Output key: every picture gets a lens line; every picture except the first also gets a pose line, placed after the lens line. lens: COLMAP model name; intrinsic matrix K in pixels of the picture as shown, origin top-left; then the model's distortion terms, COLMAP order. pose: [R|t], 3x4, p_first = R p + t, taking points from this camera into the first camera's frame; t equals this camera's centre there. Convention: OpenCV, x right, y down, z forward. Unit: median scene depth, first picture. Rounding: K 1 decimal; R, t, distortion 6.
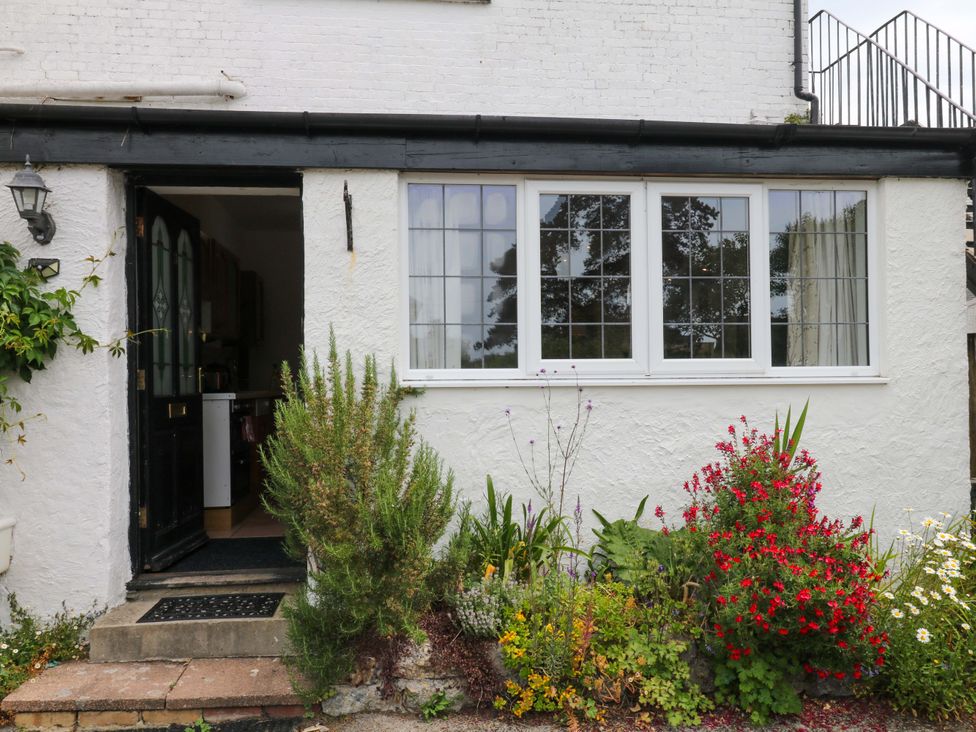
lens RADIAL K [[786.9, 0, 488.0], [0, 786.9, 369.0], [0, 0, 1]] dist [0.010926, -0.006486]
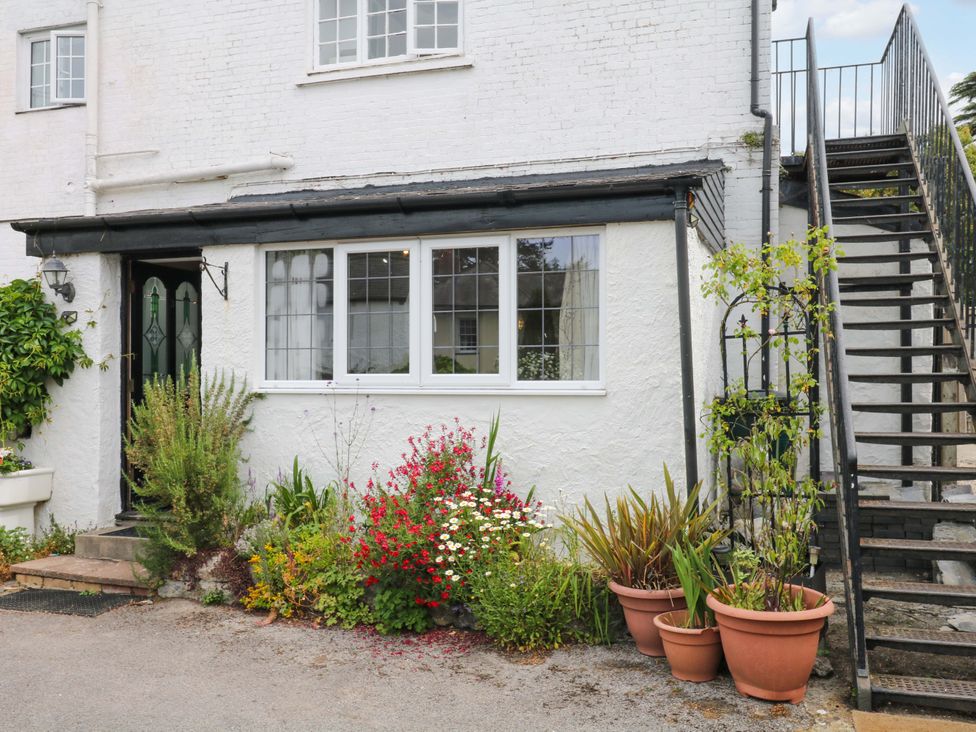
lens RADIAL K [[860.8, 0, 488.7], [0, 860.8, 366.0], [0, 0, 1]] dist [0.018445, -0.008346]
pose [[0.916327, 0.002550, -0.400422, 0.879522], [-0.004240, 0.999985, -0.003333, -0.021807], [0.400408, 0.004751, 0.916325, -0.273739]]
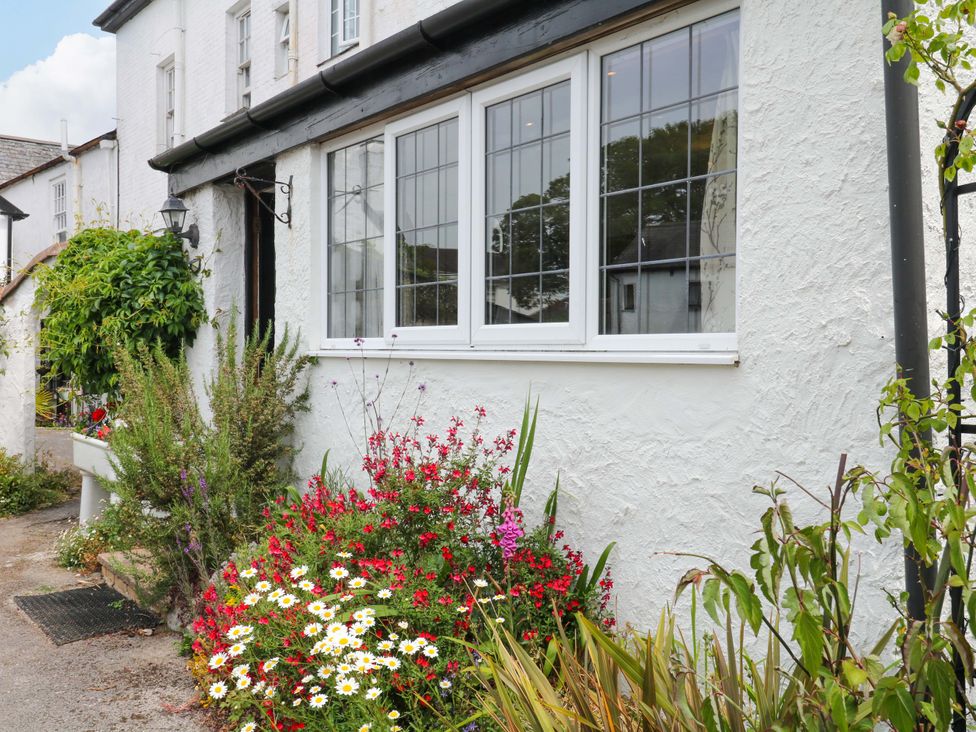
lens RADIAL K [[860.8, 0, 490.6], [0, 860.8, 366.0], [0, 0, 1]] dist [0.018445, -0.008346]
pose [[0.549016, 0.027072, -0.835374, 0.915199], [0.001907, 0.999432, 0.033641, -0.001135], [0.835810, -0.020063, 0.548652, 0.548363]]
